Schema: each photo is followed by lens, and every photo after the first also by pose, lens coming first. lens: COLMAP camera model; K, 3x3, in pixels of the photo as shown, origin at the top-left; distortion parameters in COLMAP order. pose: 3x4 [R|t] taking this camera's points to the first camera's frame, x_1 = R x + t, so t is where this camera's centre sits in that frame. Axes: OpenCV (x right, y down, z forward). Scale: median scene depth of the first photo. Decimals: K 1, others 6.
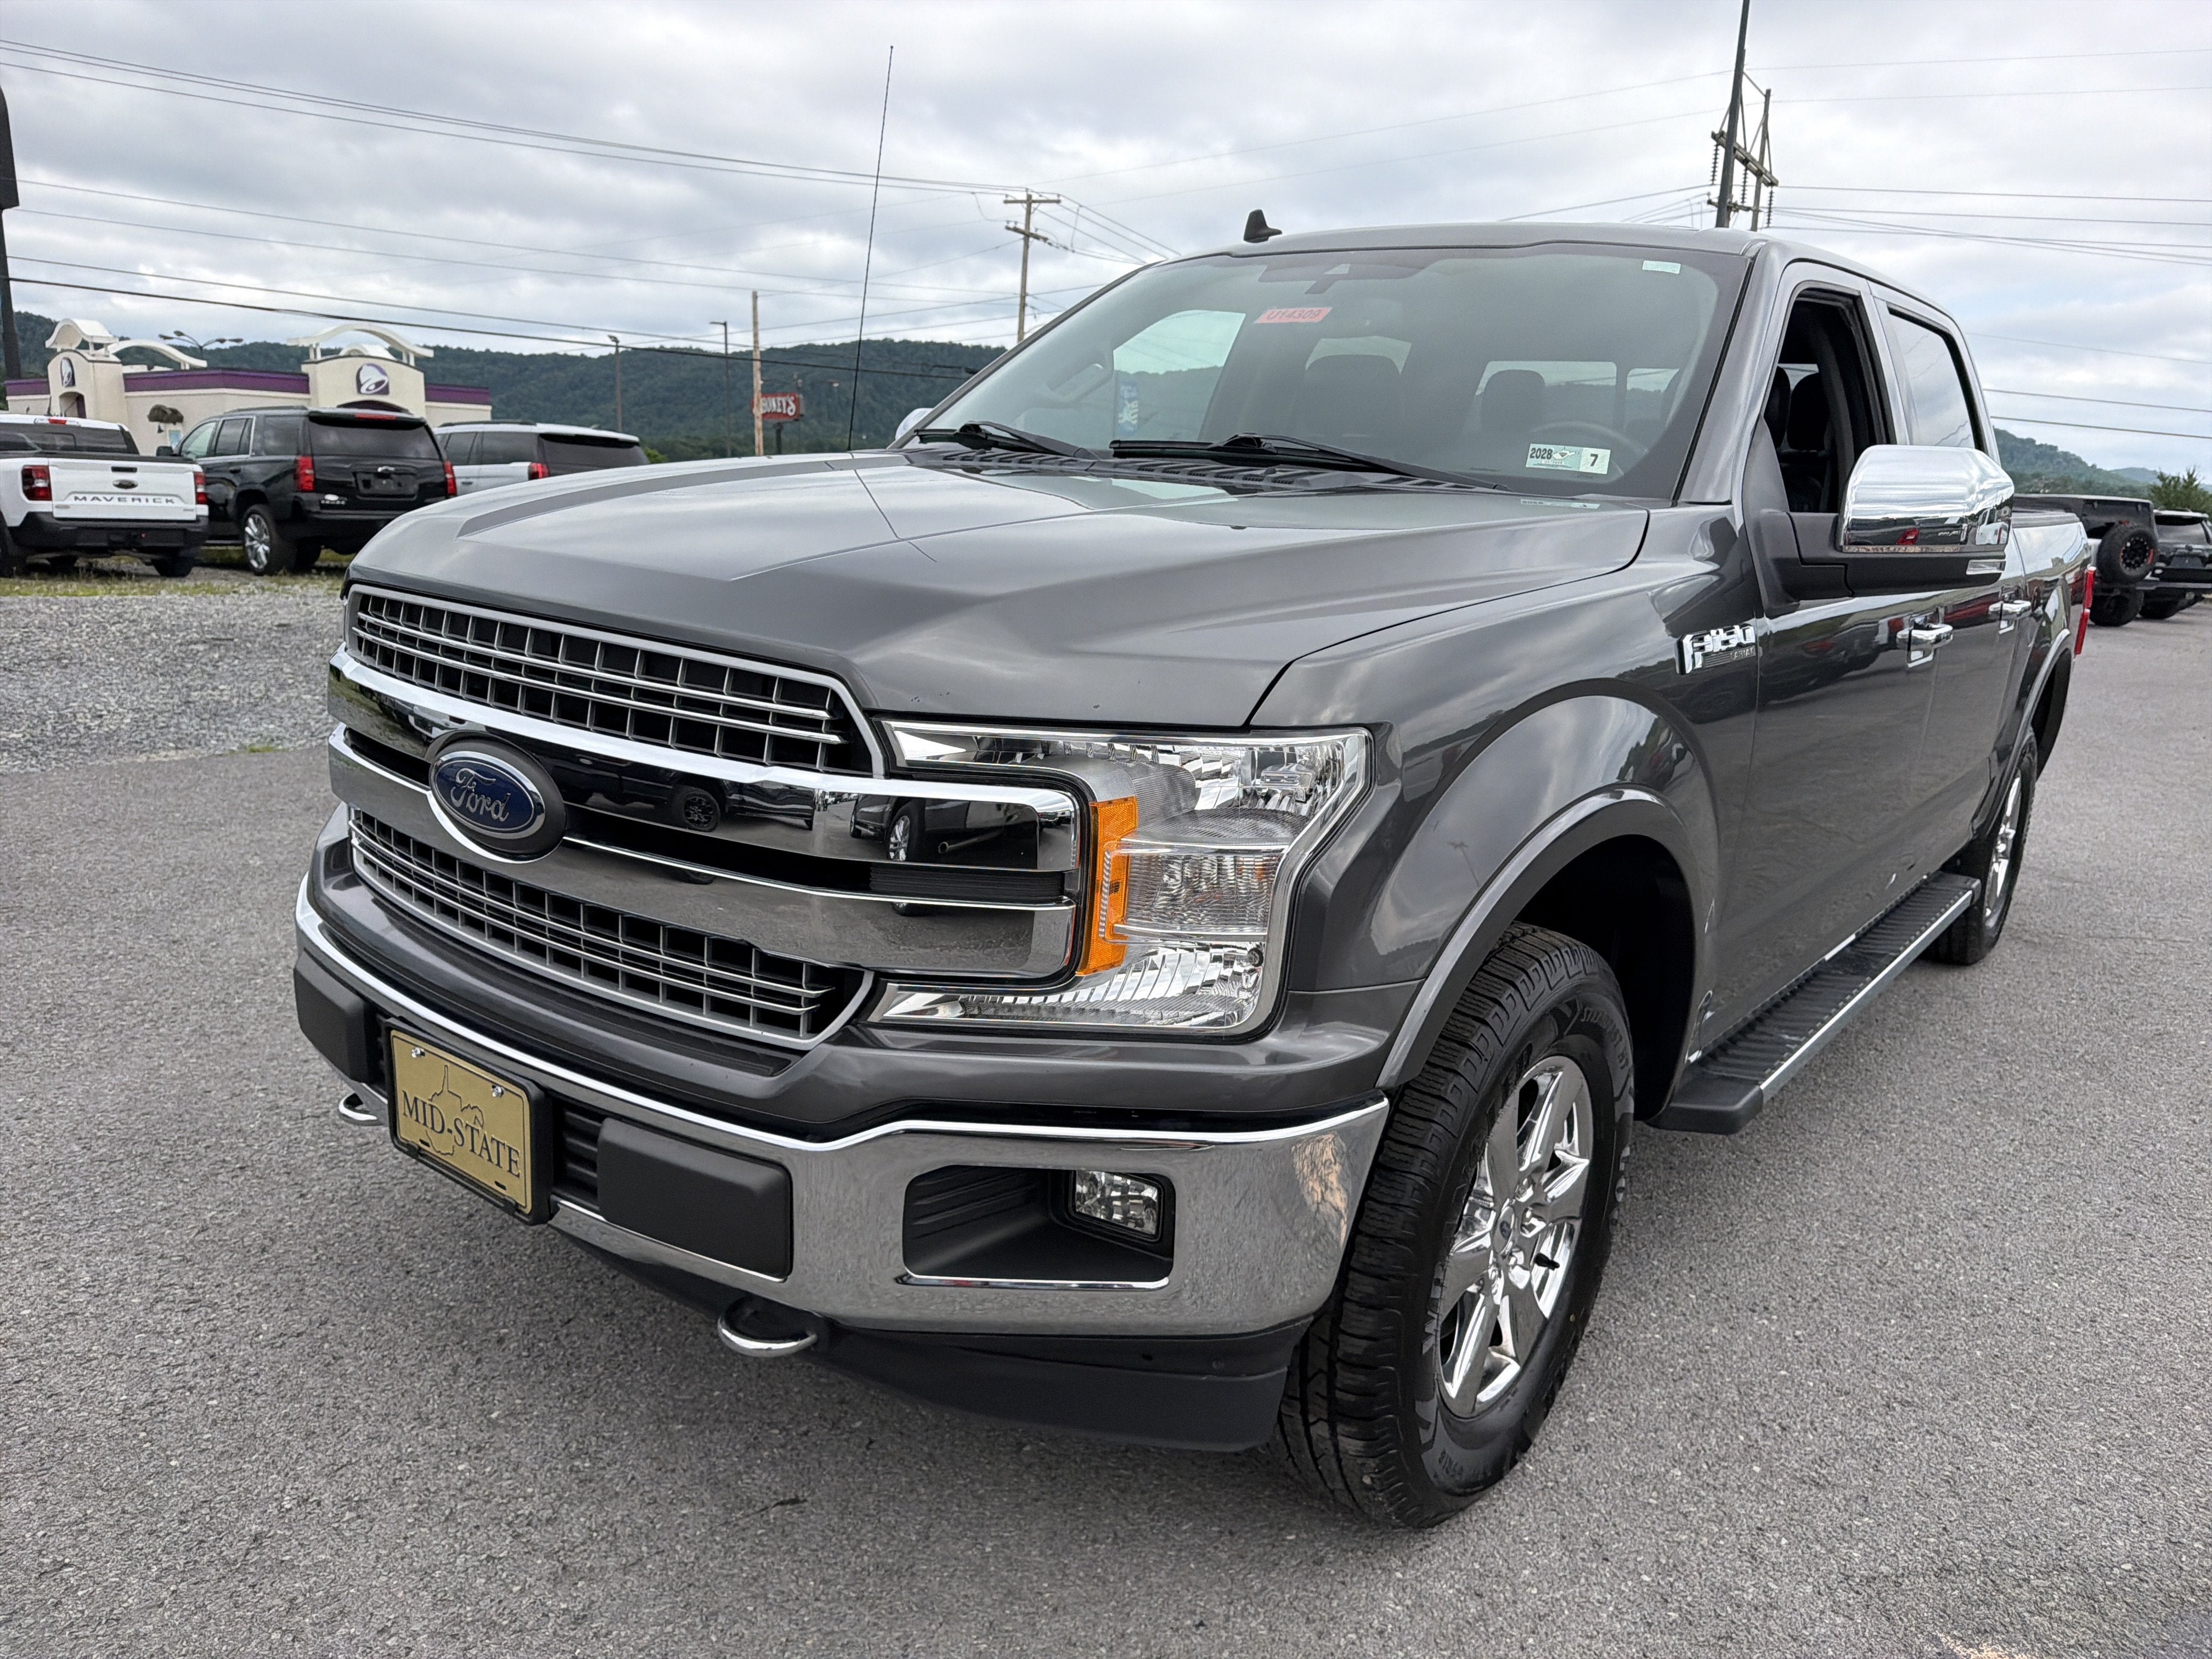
lens RADIAL K [[1544.2, 0, 1127.1], [0, 1544.2, 862.3], [0, 0, 1]] dist [0.005011, -0.012996]
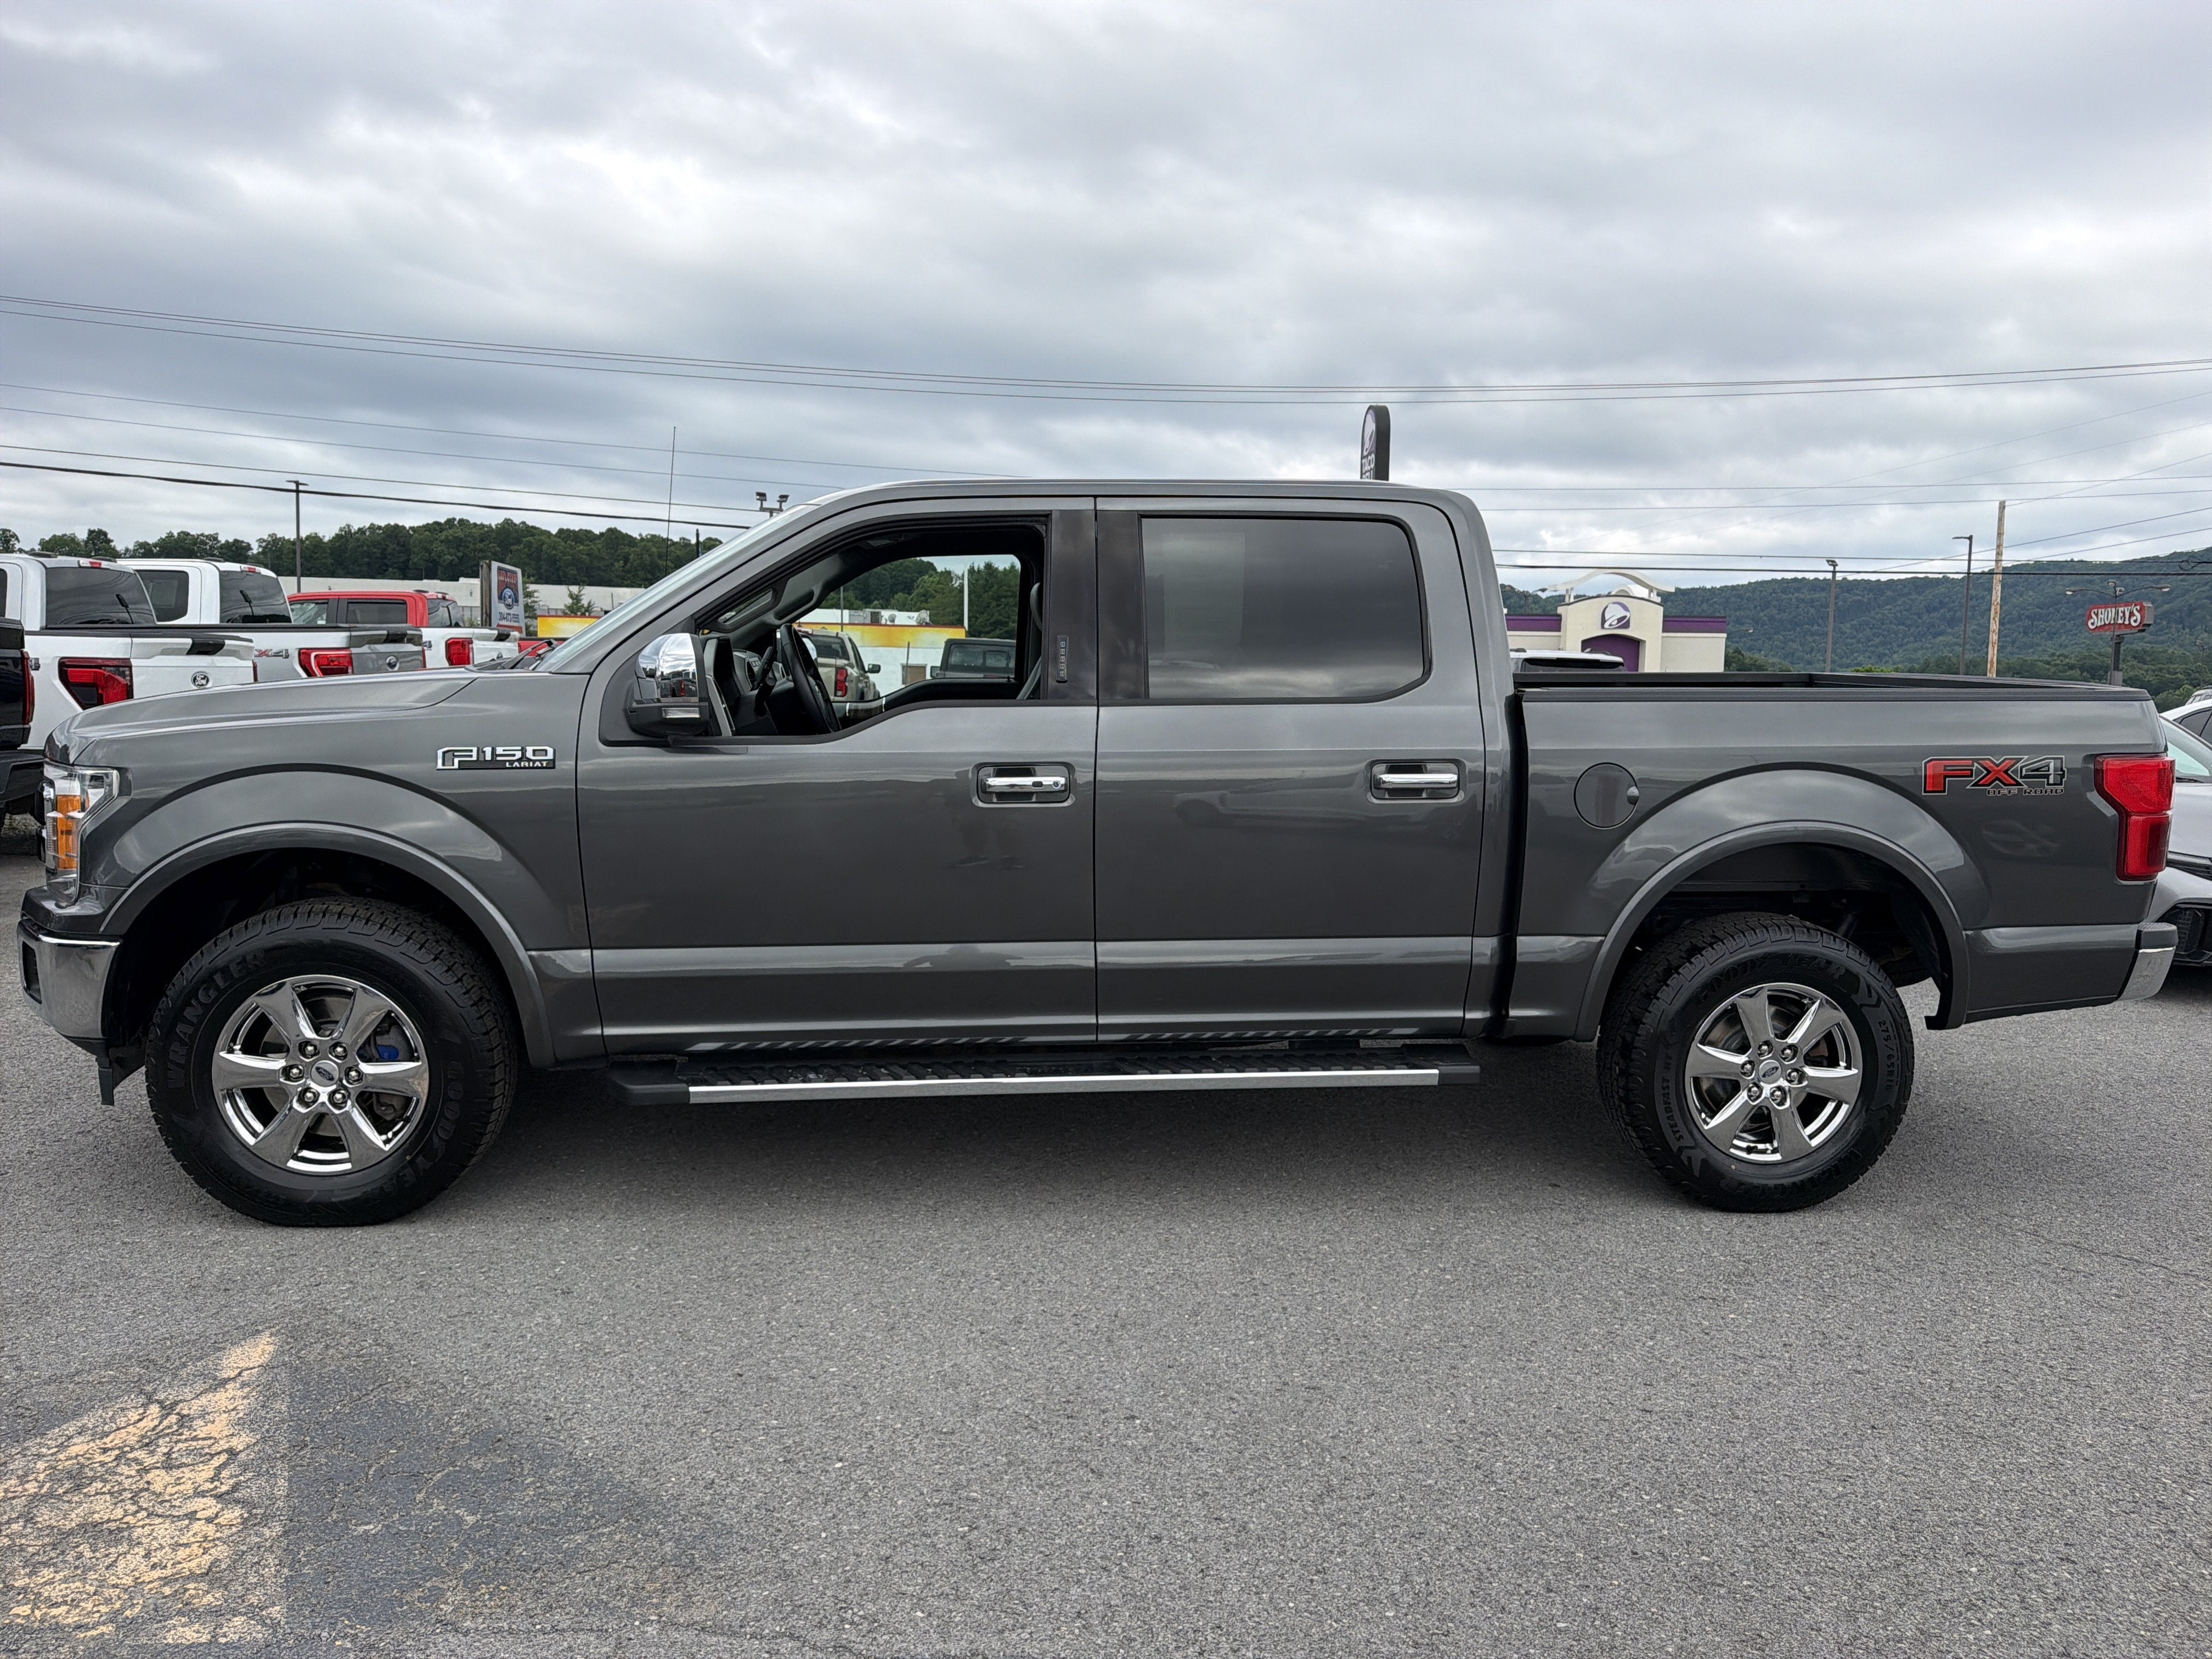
lens RADIAL K [[1543.7, 0, 1126.5], [0, 1543.7, 846.3], [0, 0, 1]] dist [0.003074, -0.011460]
pose [[0.697823, 0.048527, -0.714624, 2.078910], [-0.155540, 0.984161, -0.085053, -0.010525], [0.699178, 0.170504, 0.694319, 0.353764]]
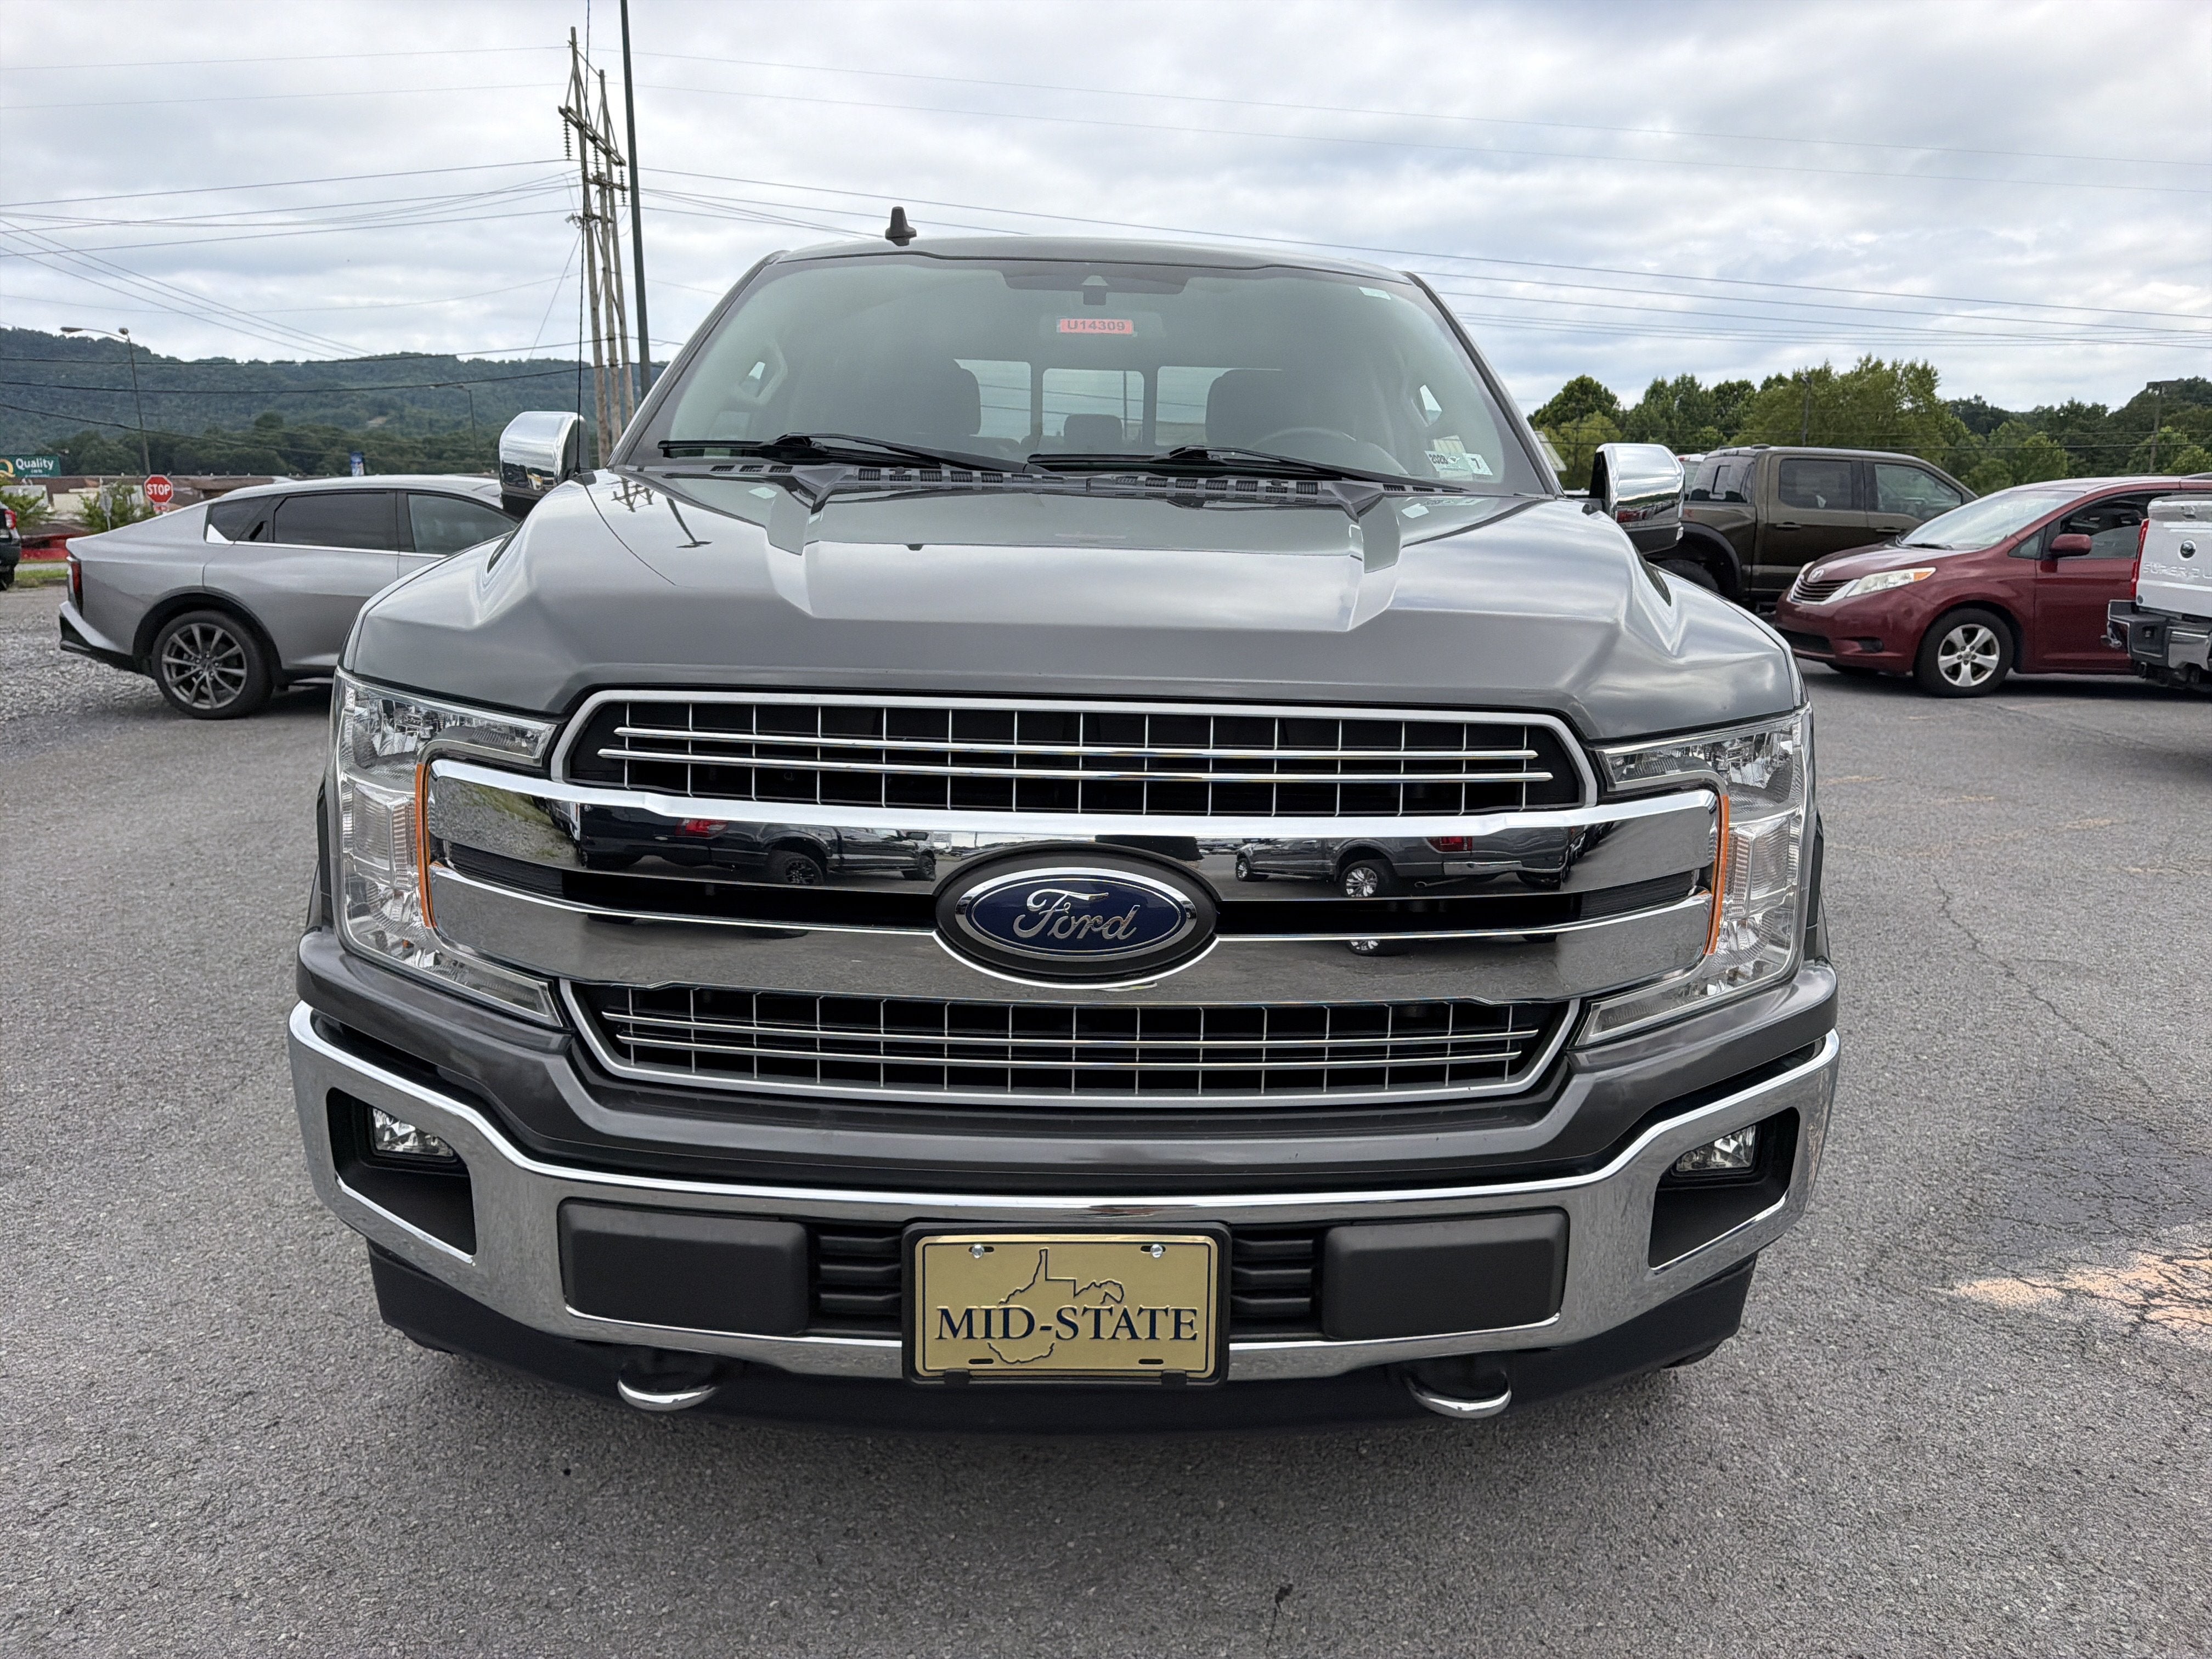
lens RADIAL K [[1538.4, 0, 1135.0], [0, 1538.4, 862.0], [0, 0, 1]] dist [0.000643, -0.010900]
pose [[0.777853, -0.181930, 0.601537, -0.730177], [0.172310, 0.982240, 0.074254, -0.105184], [-0.604363, 0.045892, 0.795387, 0.265999]]
